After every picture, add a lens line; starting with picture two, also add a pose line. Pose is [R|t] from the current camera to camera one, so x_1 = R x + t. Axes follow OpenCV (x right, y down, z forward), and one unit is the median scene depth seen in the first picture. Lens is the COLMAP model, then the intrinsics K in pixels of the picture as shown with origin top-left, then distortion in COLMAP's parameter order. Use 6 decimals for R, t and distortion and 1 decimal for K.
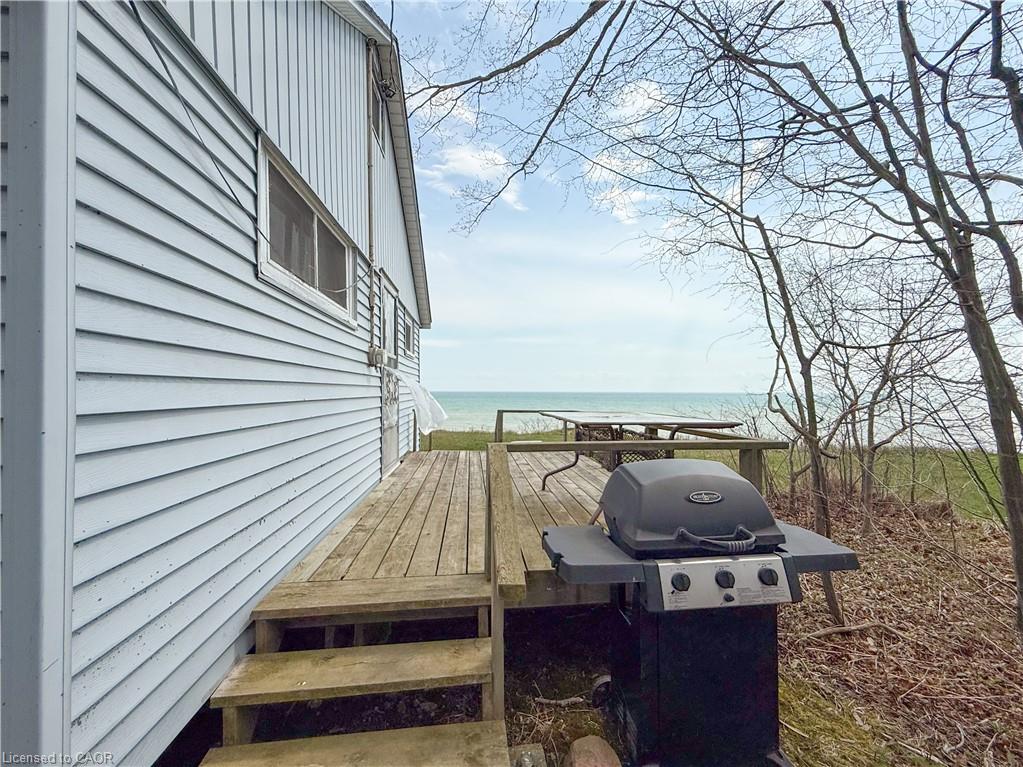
lens RADIAL K [[411.8, 0, 503.9], [0, 411.8, 388.3], [0, 0, 1]] dist [-0.000785, -0.000074]
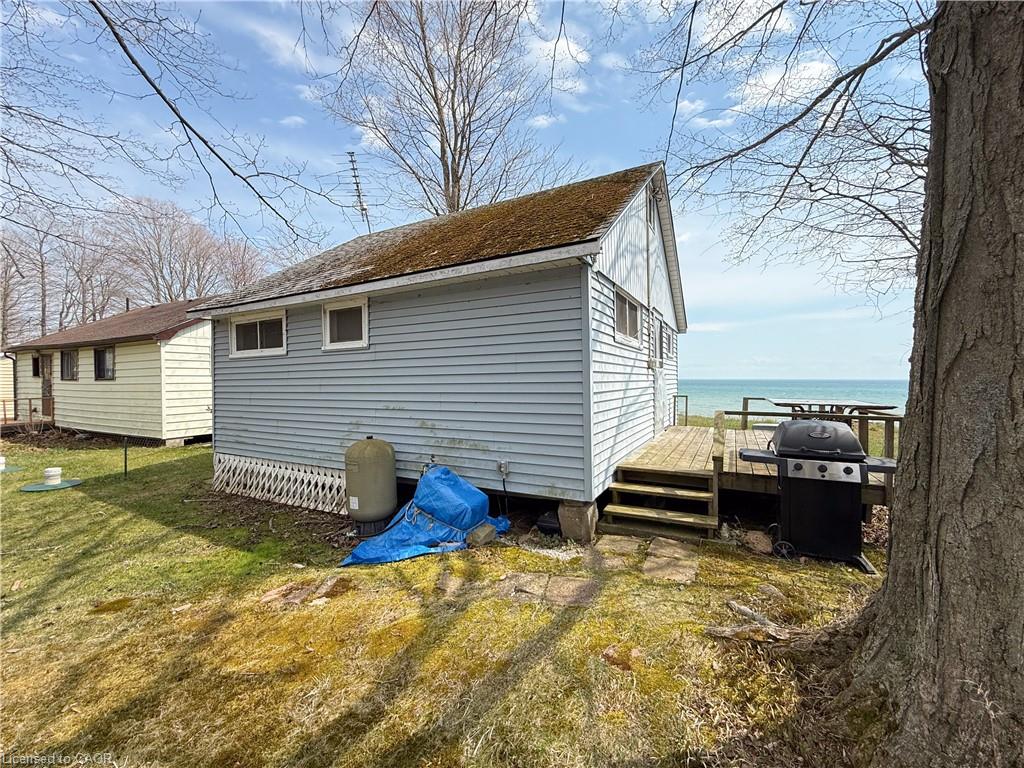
lens RADIAL K [[409.4, 0, 513.6], [0, 409.4, 383.7], [0, 0, 1]] dist [0.001806, -0.000763]
pose [[0.838825, 0.003319, -0.544390, 0.193597], [0.006908, 0.999836, 0.016740, -0.036519], [0.544357, -0.017803, 0.838665, -1.084707]]
